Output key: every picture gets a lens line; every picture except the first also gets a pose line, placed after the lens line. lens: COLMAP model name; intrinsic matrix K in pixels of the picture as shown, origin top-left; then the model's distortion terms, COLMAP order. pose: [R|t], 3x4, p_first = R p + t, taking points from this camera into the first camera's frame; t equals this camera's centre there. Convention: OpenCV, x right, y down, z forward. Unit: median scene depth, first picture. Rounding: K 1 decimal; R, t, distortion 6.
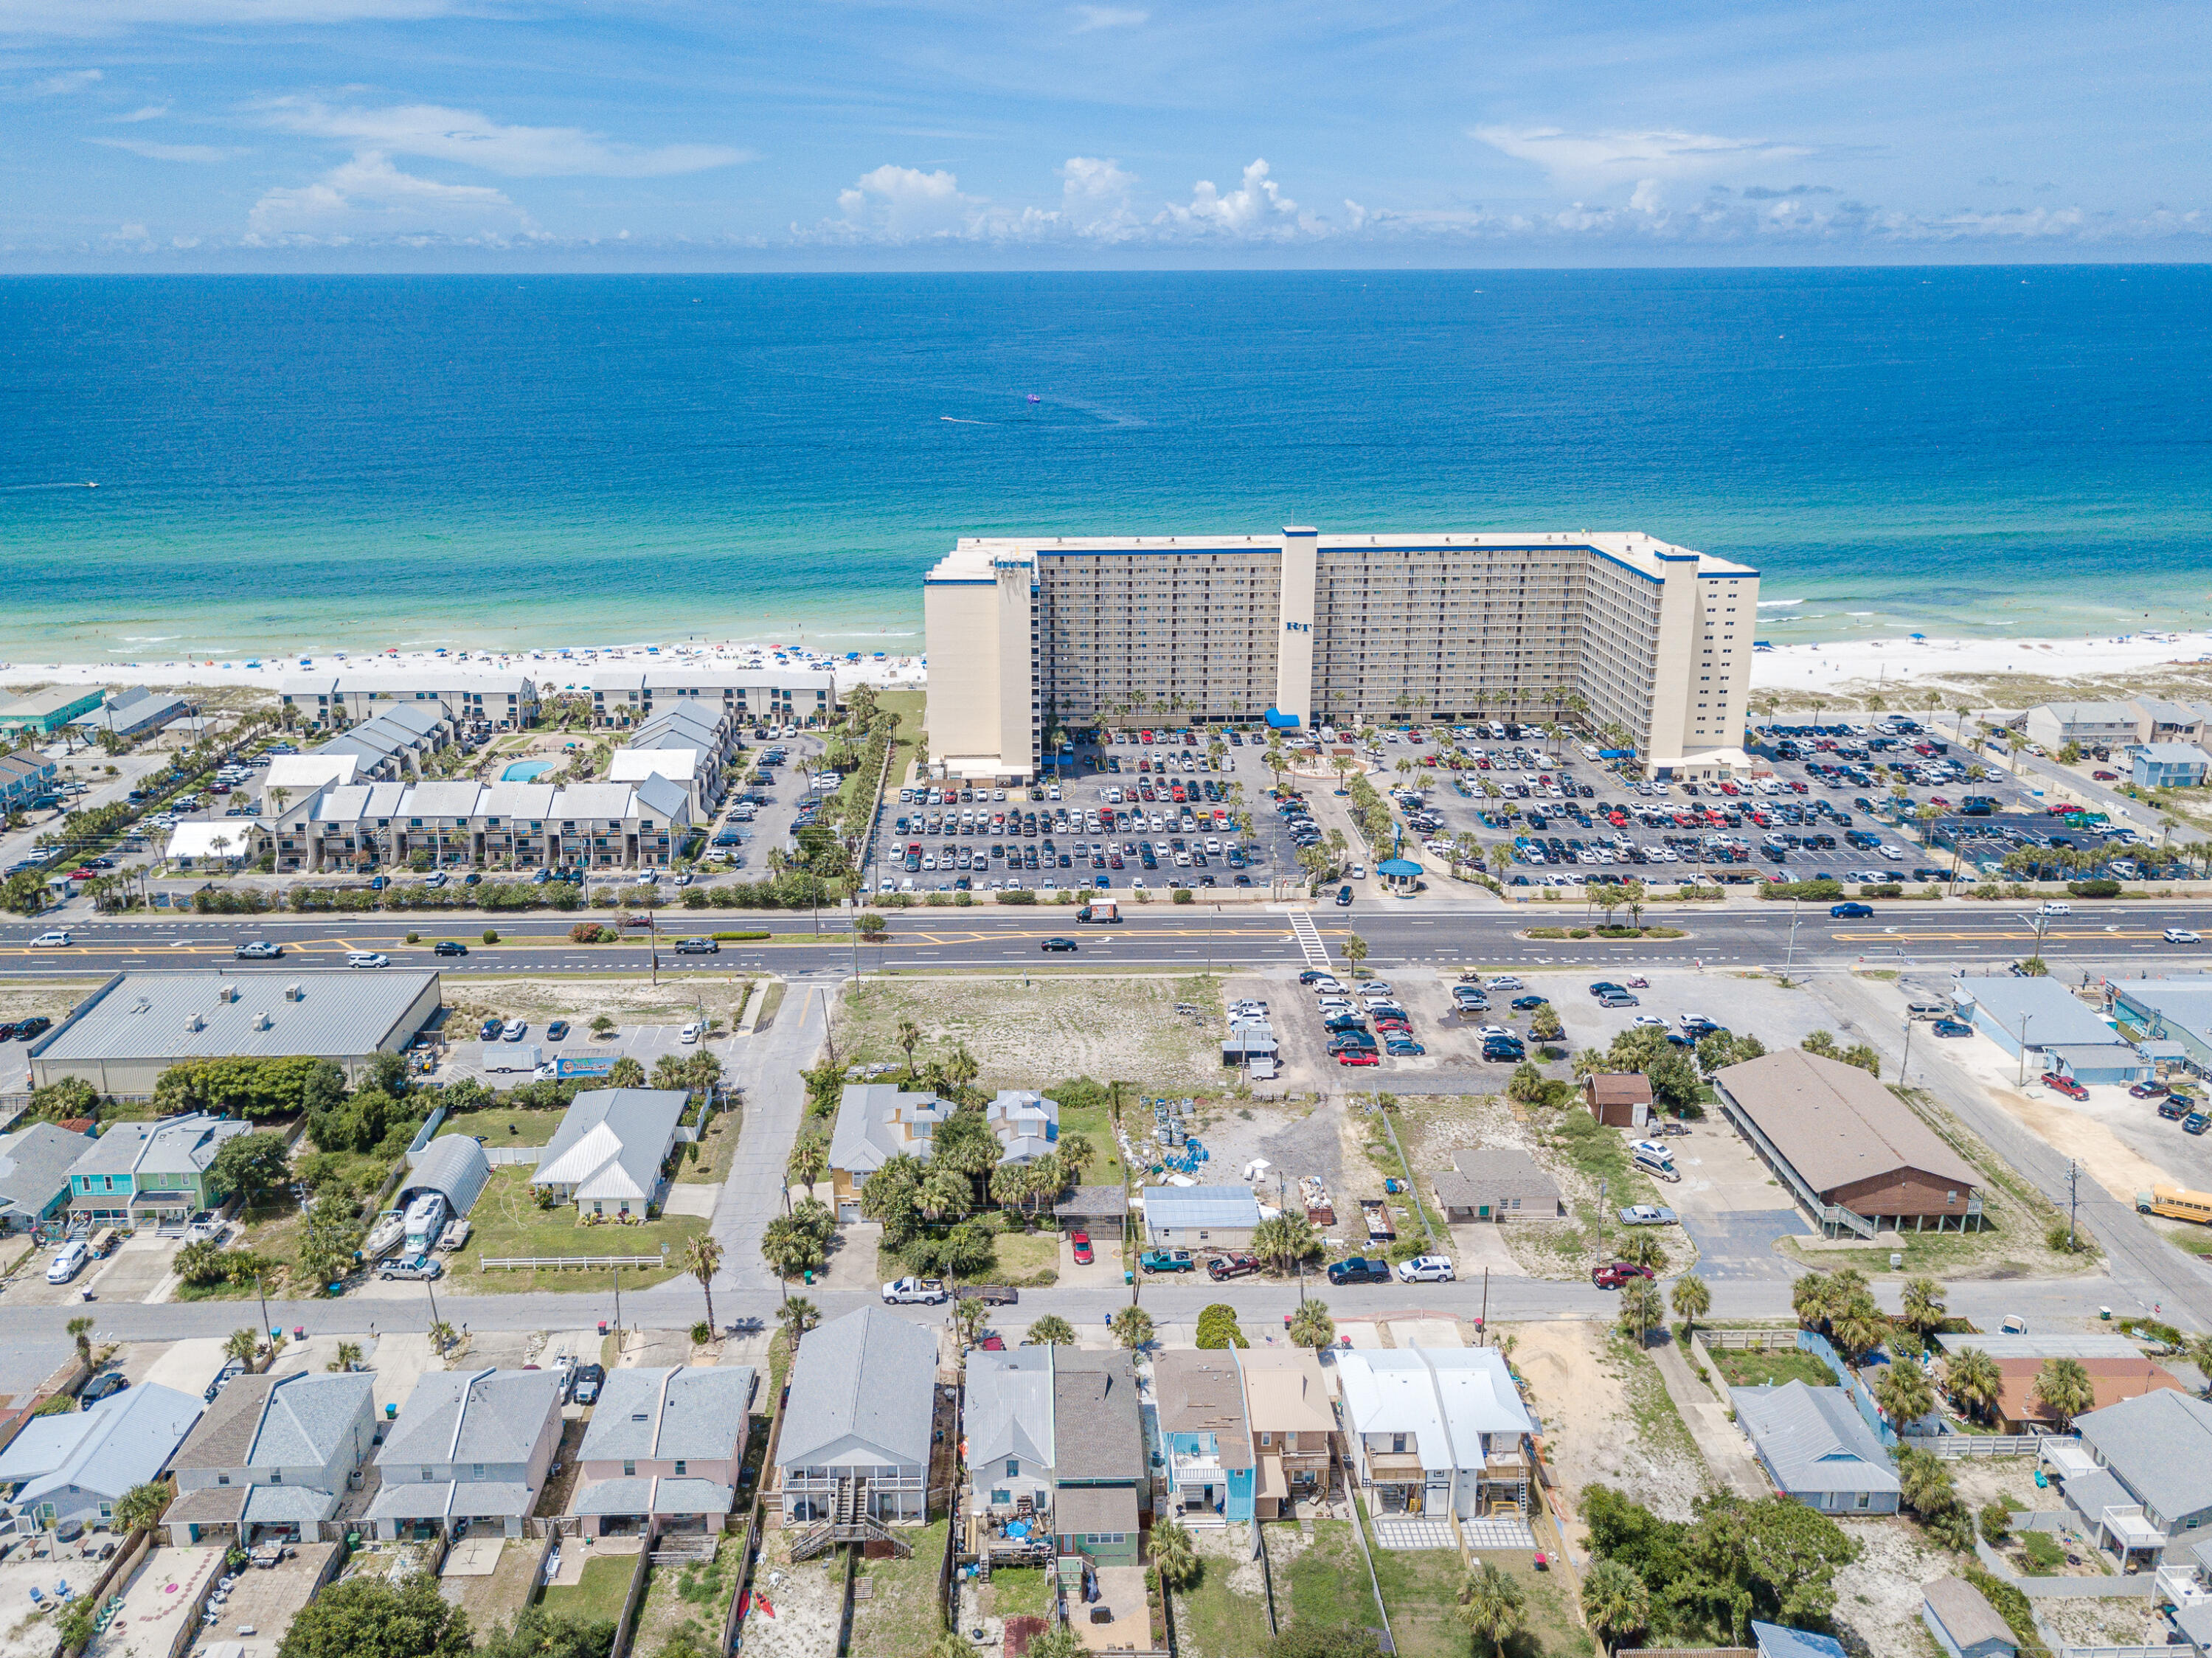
lens RADIAL K [[1708.4, 0, 1037.9], [0, 1708.4, 751.0], [0, 0, 1]] dist [0.014426, -0.005625]
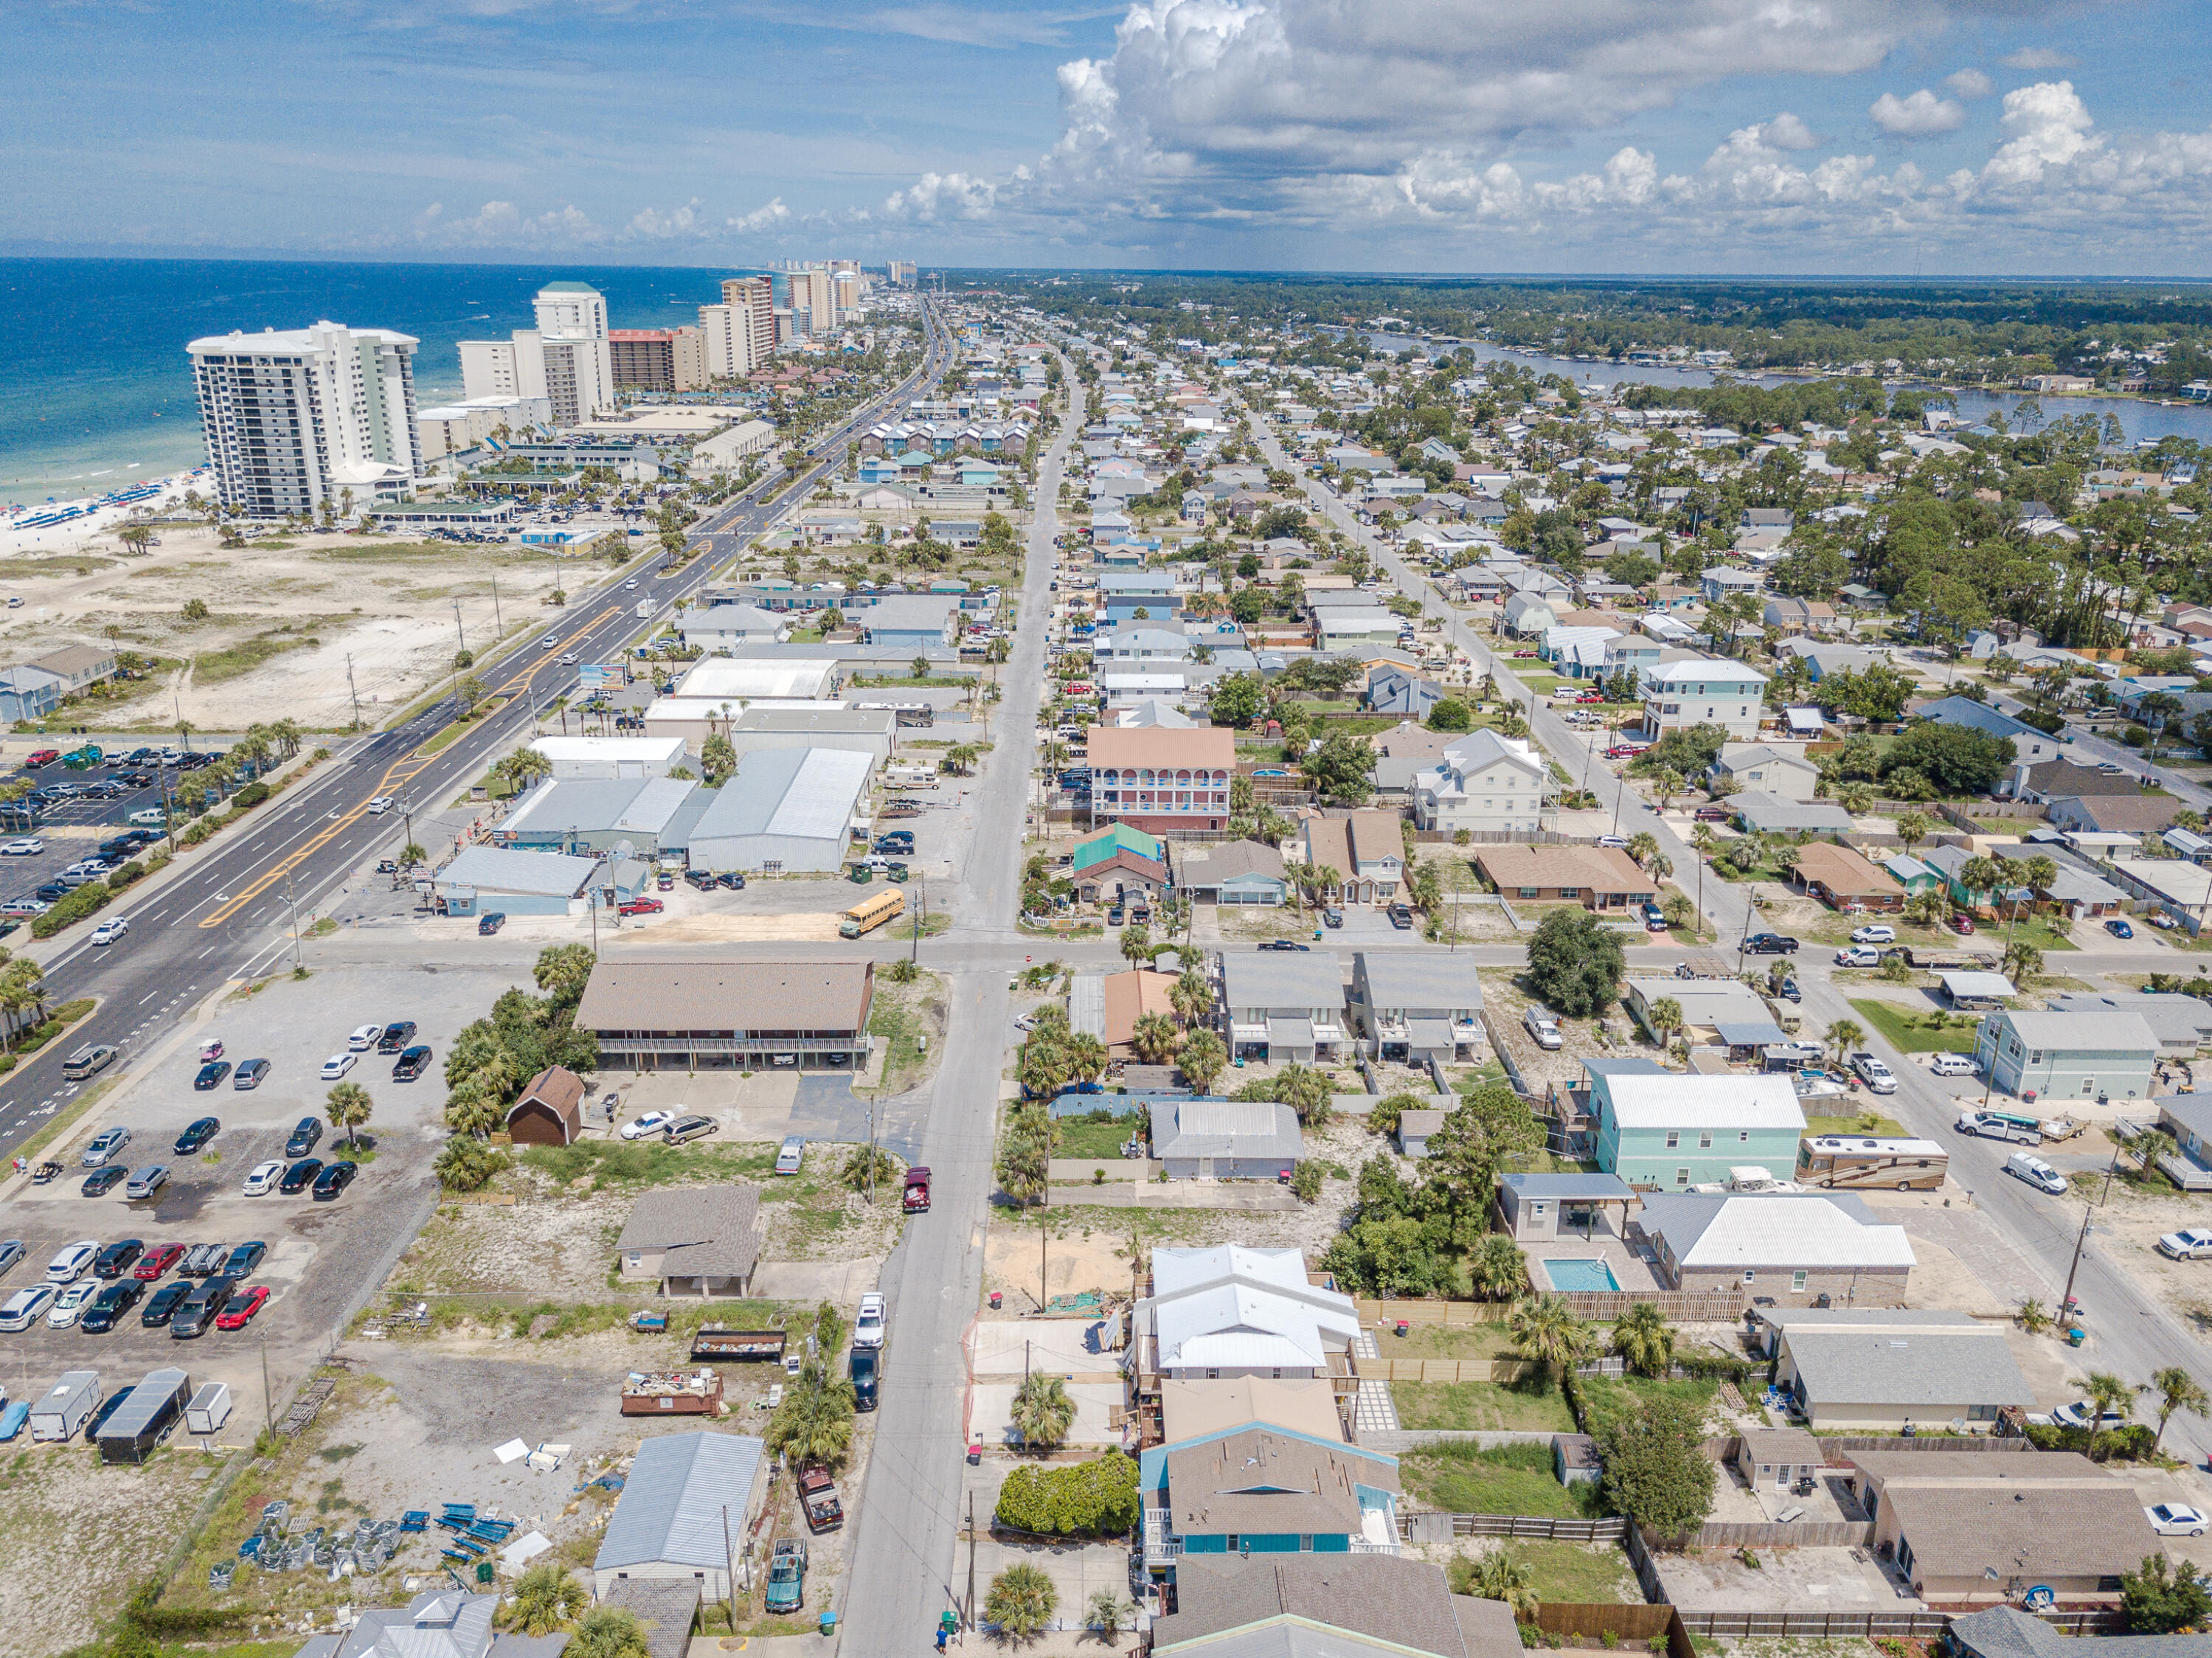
lens RADIAL K [[1680.2, 0, 1106.0], [0, 1680.2, 829.0], [0, 0, 1]] dist [0.020584, -0.003903]
pose [[-0.011683, -0.308751, 0.951071, -0.255865], [0.259288, 0.917667, 0.301092, -0.056928], [-0.965729, 0.250119, 0.069334, 0.496646]]
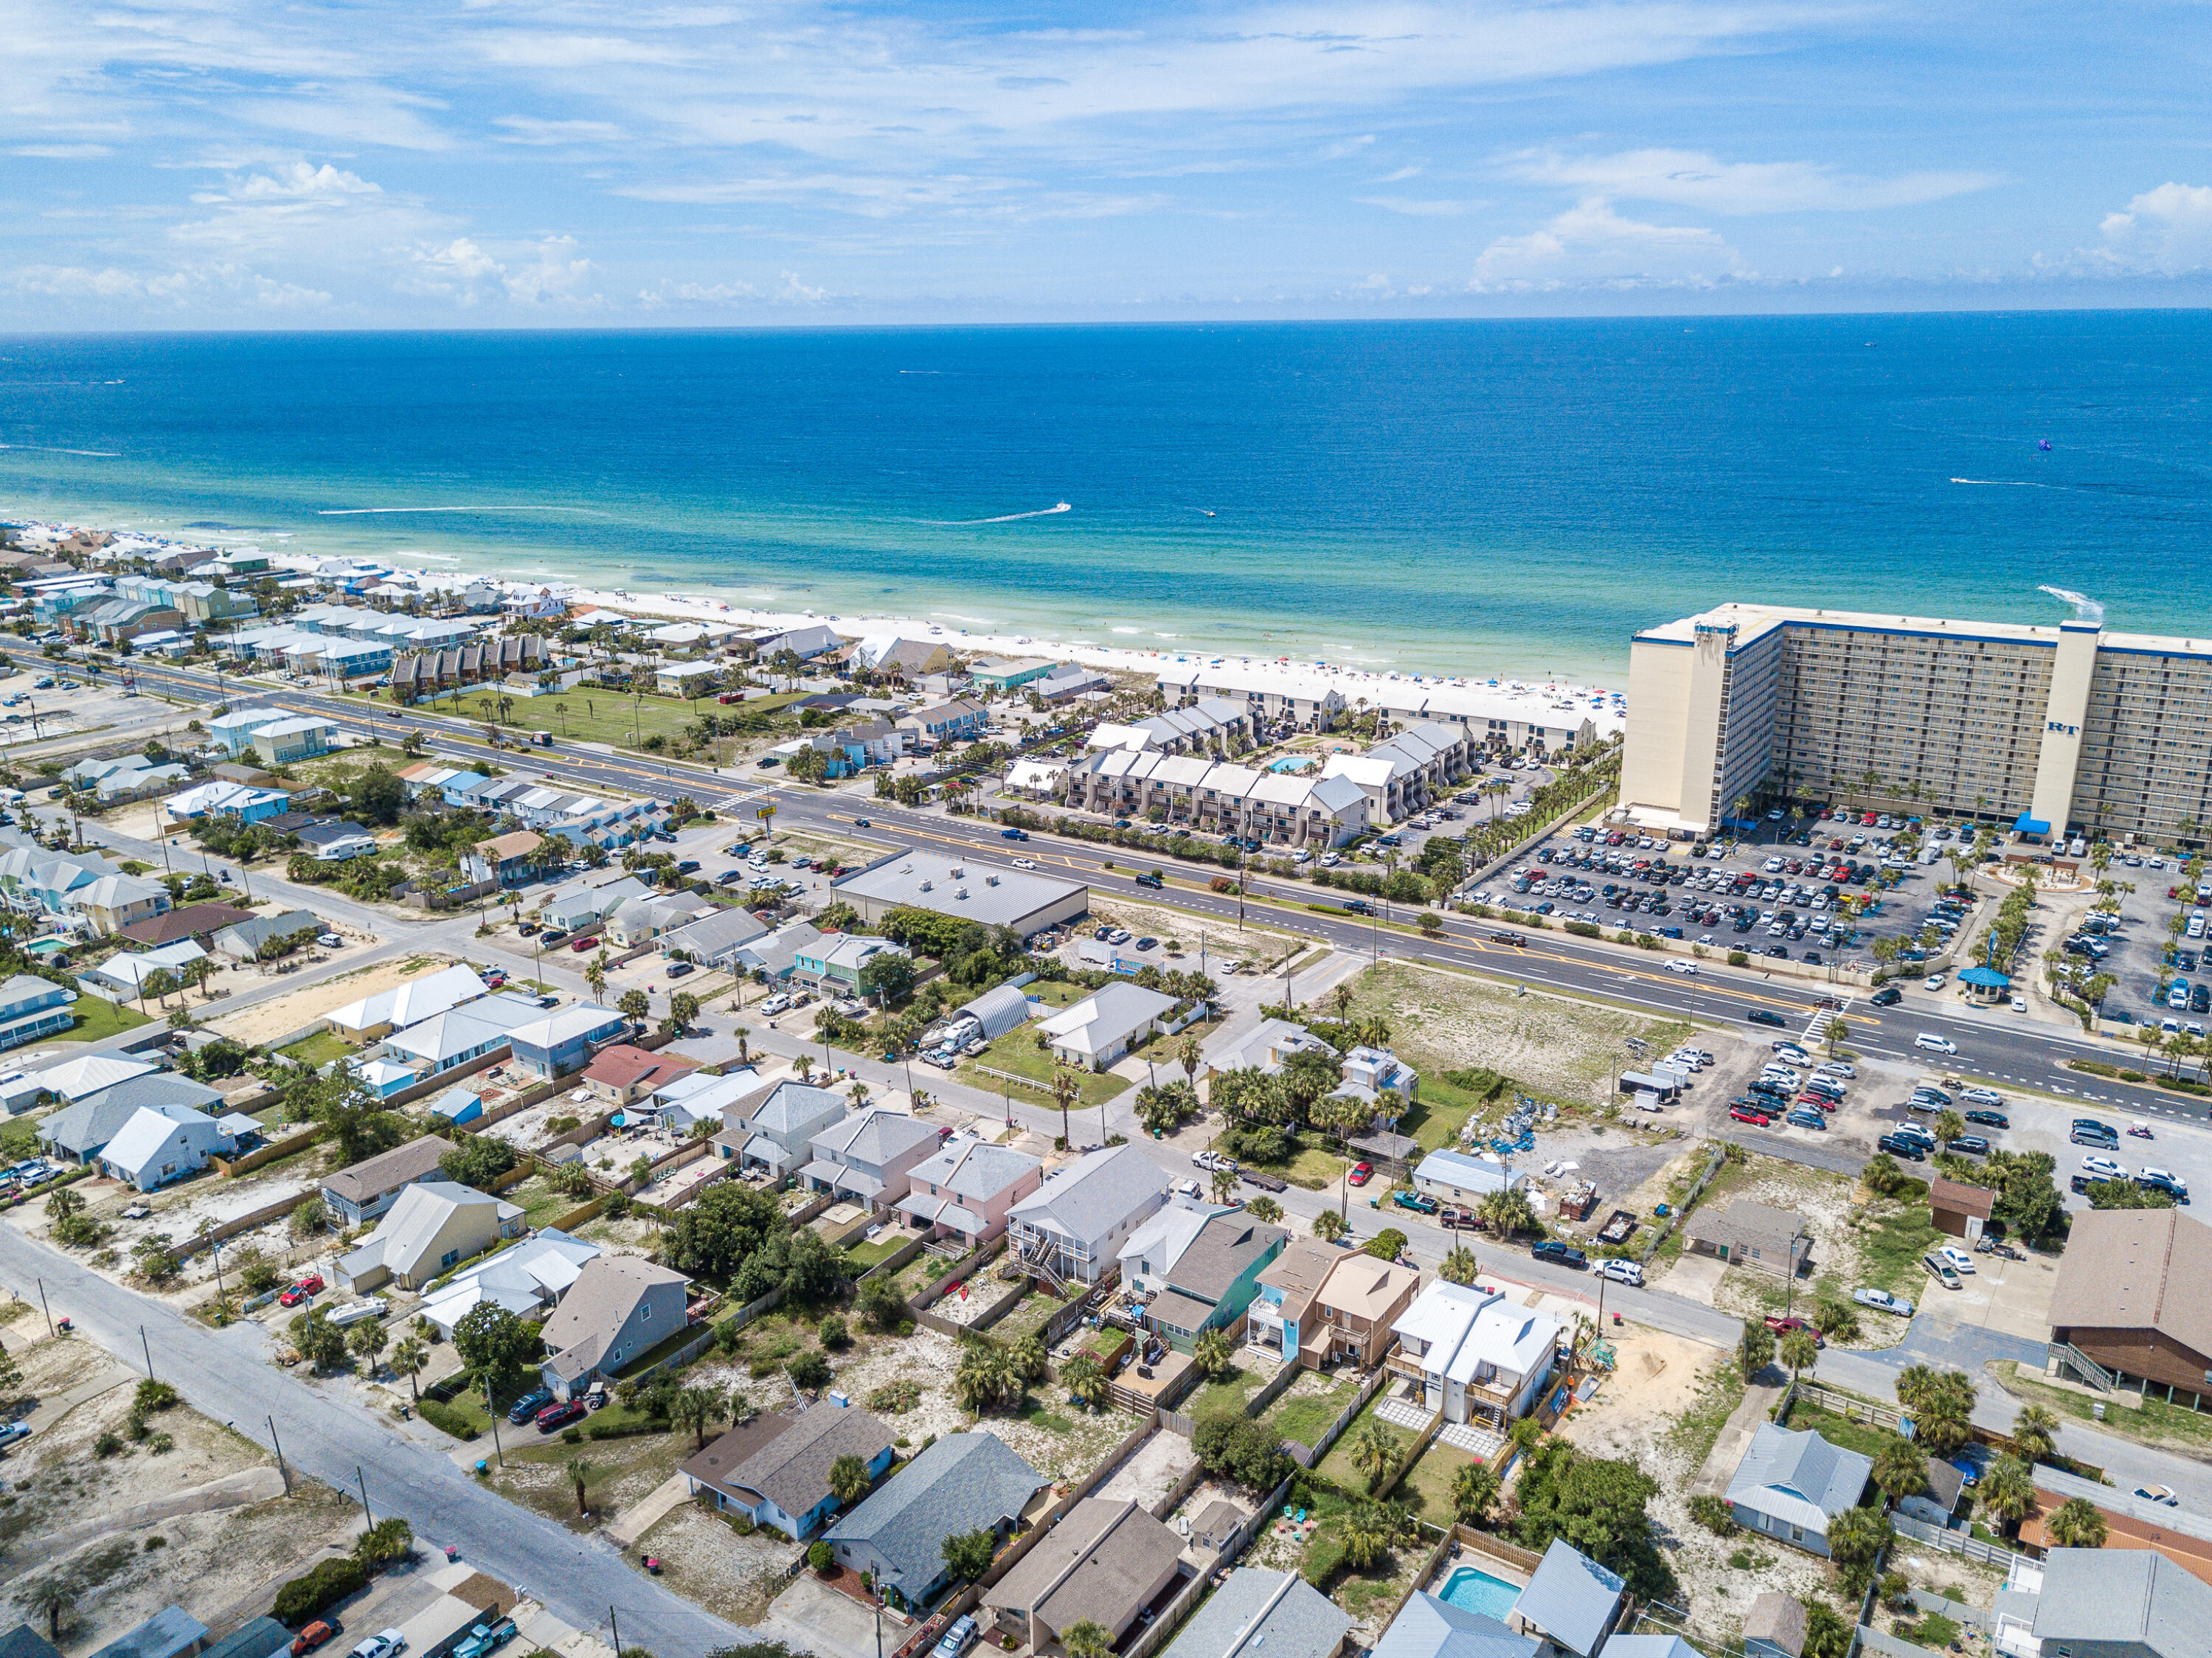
lens RADIAL K [[1661.0, 0, 1106.0], [0, 1661.0, 829.0], [0, 0, 1]] dist [0.096656, -0.188817]
pose [[0.817648, 0.160779, -0.552813, 0.321538], [-0.147159, 0.986682, 0.069305, -0.006803], [0.556594, 0.024684, 0.830418, -0.066156]]
